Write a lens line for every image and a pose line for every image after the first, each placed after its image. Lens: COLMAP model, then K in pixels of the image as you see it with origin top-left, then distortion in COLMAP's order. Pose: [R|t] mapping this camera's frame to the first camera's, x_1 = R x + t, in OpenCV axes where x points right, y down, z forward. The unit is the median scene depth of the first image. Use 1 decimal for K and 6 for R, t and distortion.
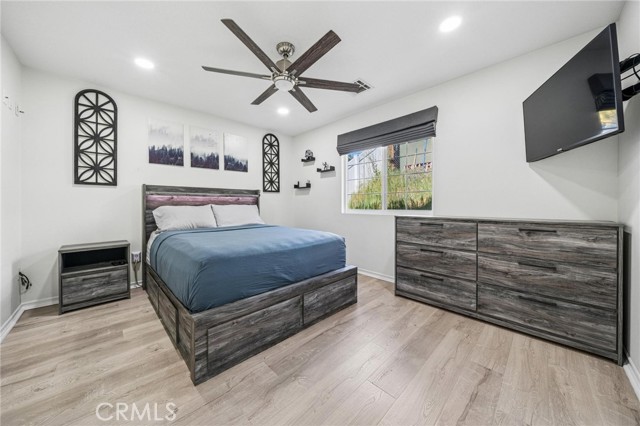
lens RADIAL K [[210.7, 0, 317.9], [0, 210.7, 203.1], [0, 0, 1]] dist [0.000154, 0.000059]
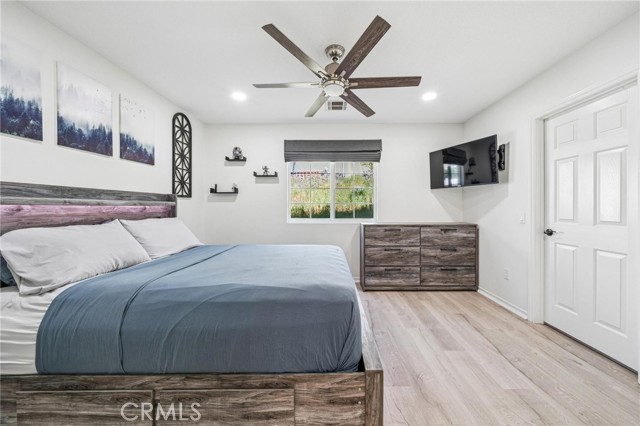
lens RADIAL K [[222.1, 0, 317.2], [0, 222.1, 203.8], [0, 0, 1]] dist [-0.000580, 0.000066]
pose [[0.719087, 0.010396, 0.694842, -0.716827], [-0.003920, 0.999933, -0.010904, -0.042811], [-0.694909, 0.005117, 0.719080, 0.286806]]
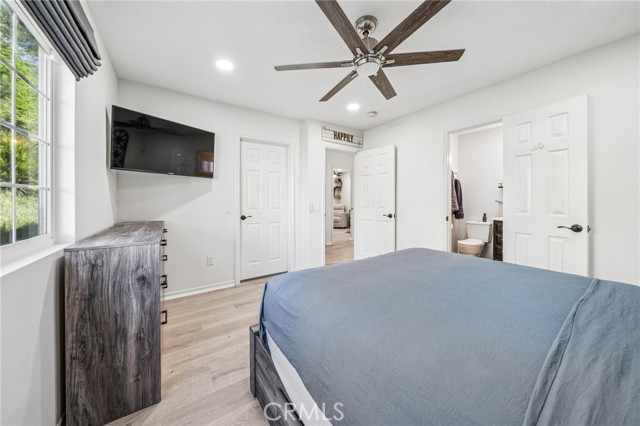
lens RADIAL K [[222.1, 0, 317.2], [0, 222.1, 203.8], [0, 0, 1]] dist [-0.000580, 0.000066]
pose [[-0.982454, 0.006910, 0.186377, -0.101923], [0.007760, 0.999963, 0.003827, -0.024615], [-0.186344, 0.005206, -0.982471, 1.487296]]
